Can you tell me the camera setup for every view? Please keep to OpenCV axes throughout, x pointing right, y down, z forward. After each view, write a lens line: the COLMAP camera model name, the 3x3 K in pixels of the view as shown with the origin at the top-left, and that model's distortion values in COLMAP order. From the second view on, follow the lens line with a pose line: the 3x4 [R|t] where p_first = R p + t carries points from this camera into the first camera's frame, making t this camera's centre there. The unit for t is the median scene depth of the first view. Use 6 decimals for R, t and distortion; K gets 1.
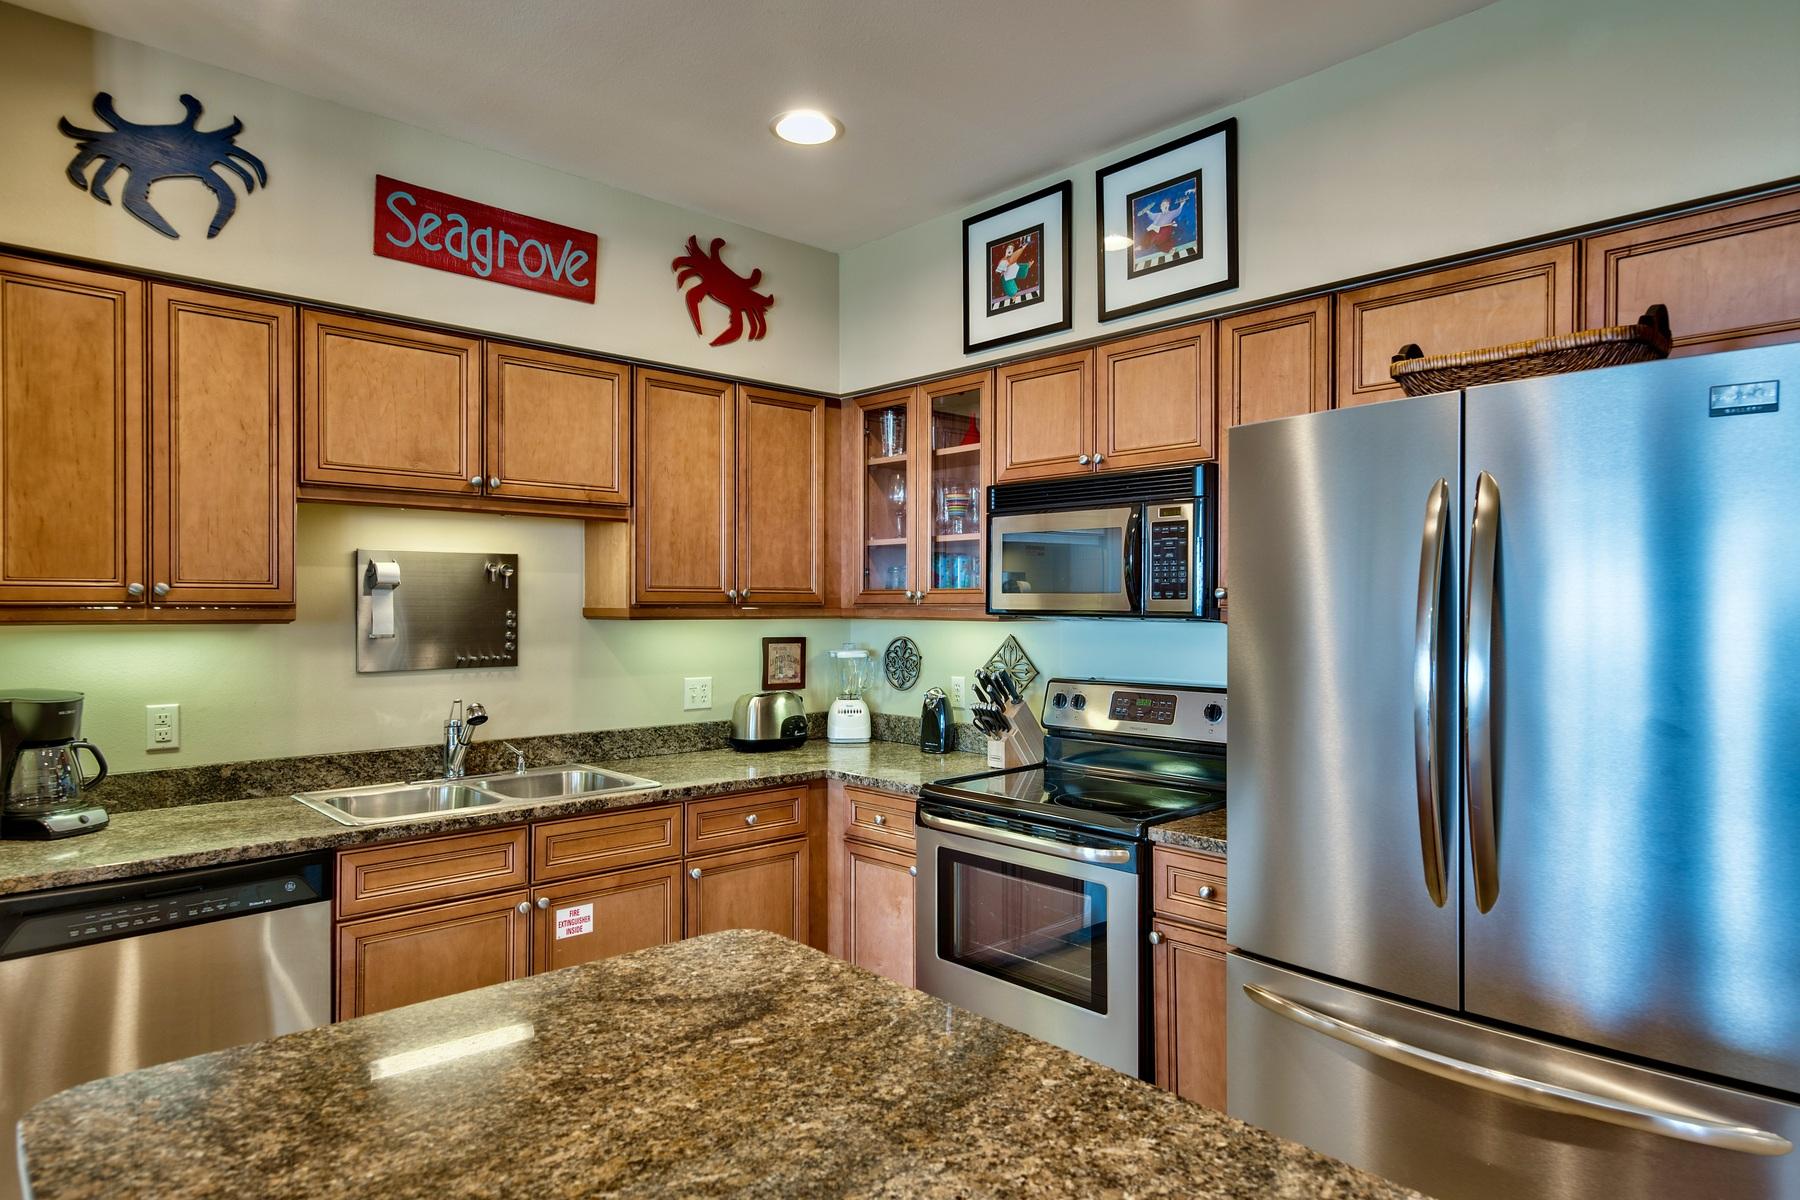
lens RADIAL K [[1076.1, 0, 894.7], [0, 1076.1, 599.2], [0, 0, 1]] dist [0.013903, 0.000964]
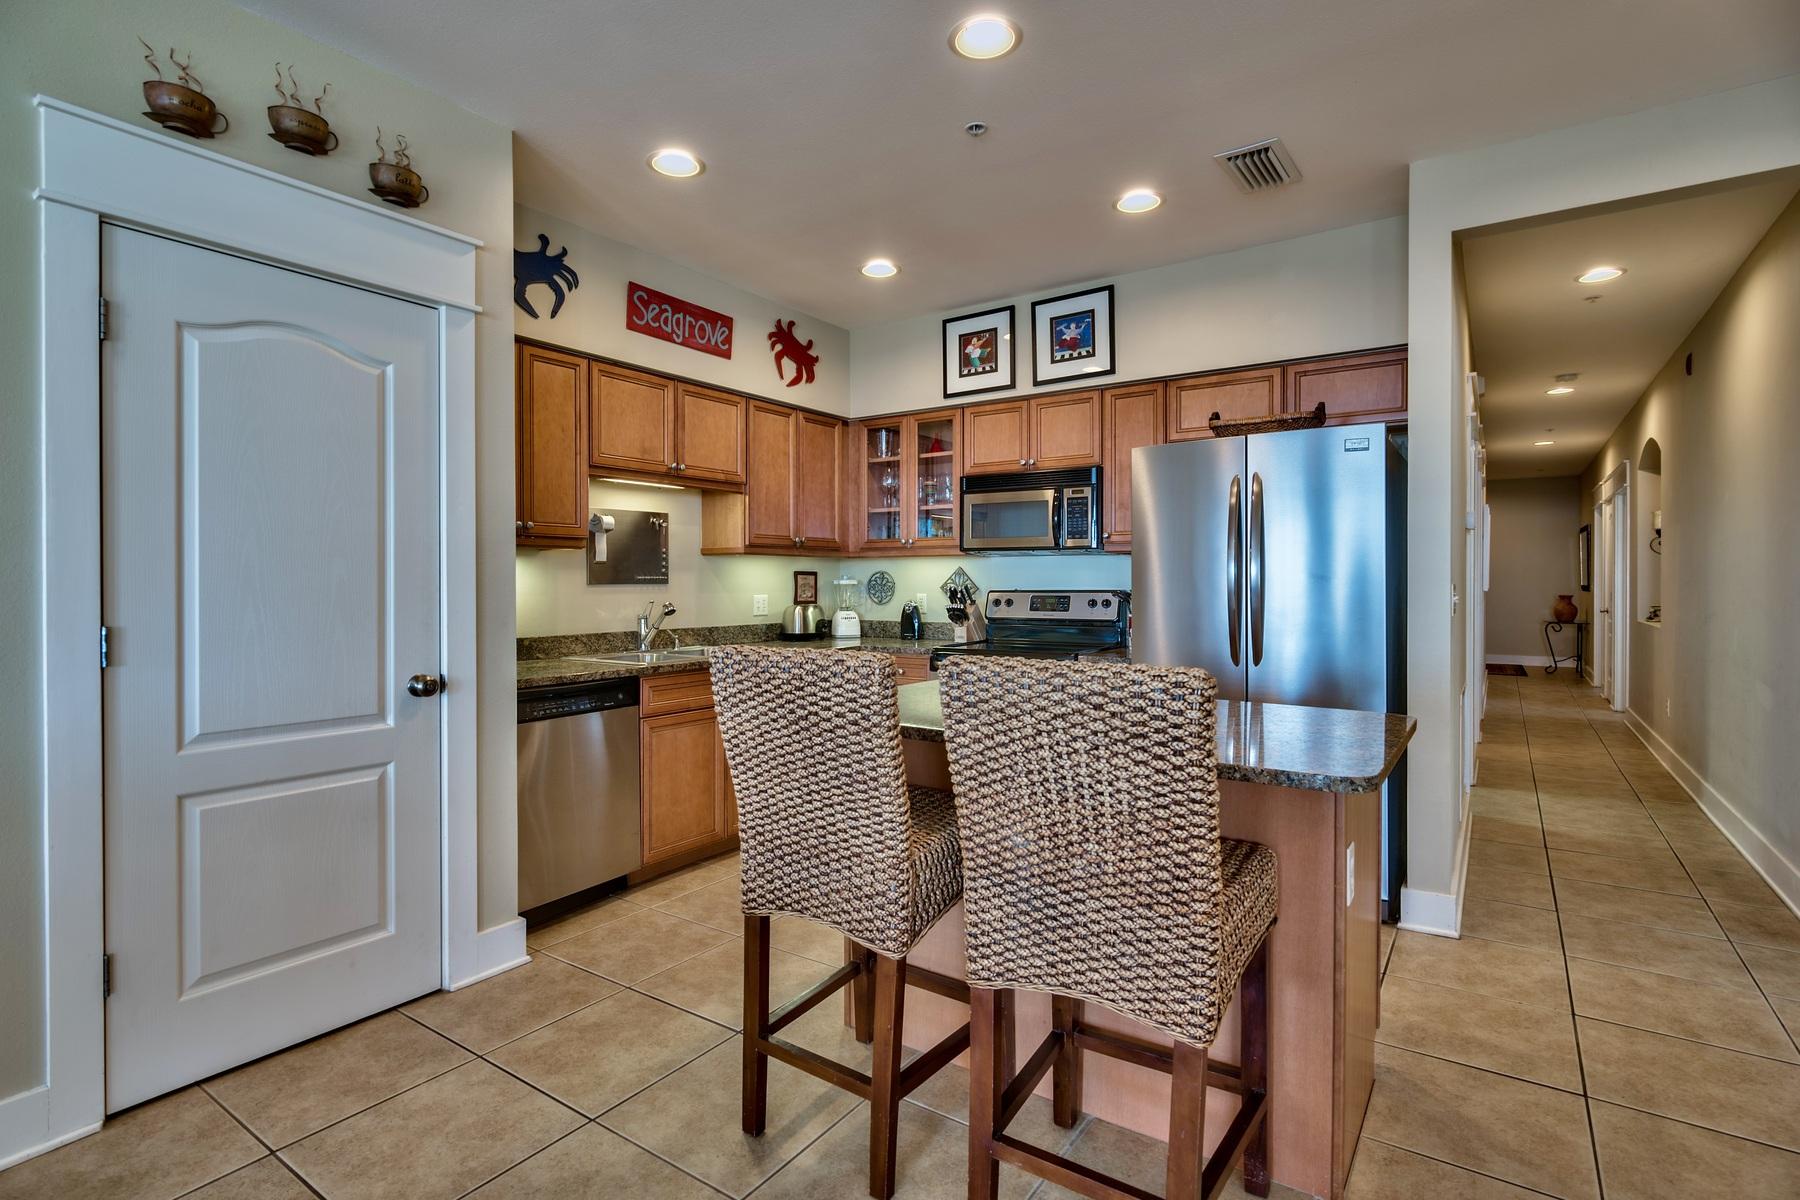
lens RADIAL K [[908.2, 0, 871.1], [0, 908.2, 577.3], [0, 0, 1]] dist [0.003258, 0.002085]
pose [[0.979096, -0.000171, 0.203400, -0.356804], [0.000495, 0.999999, -0.001542, 0.058899], [-0.203400, 0.001611, 0.979094, -0.397408]]
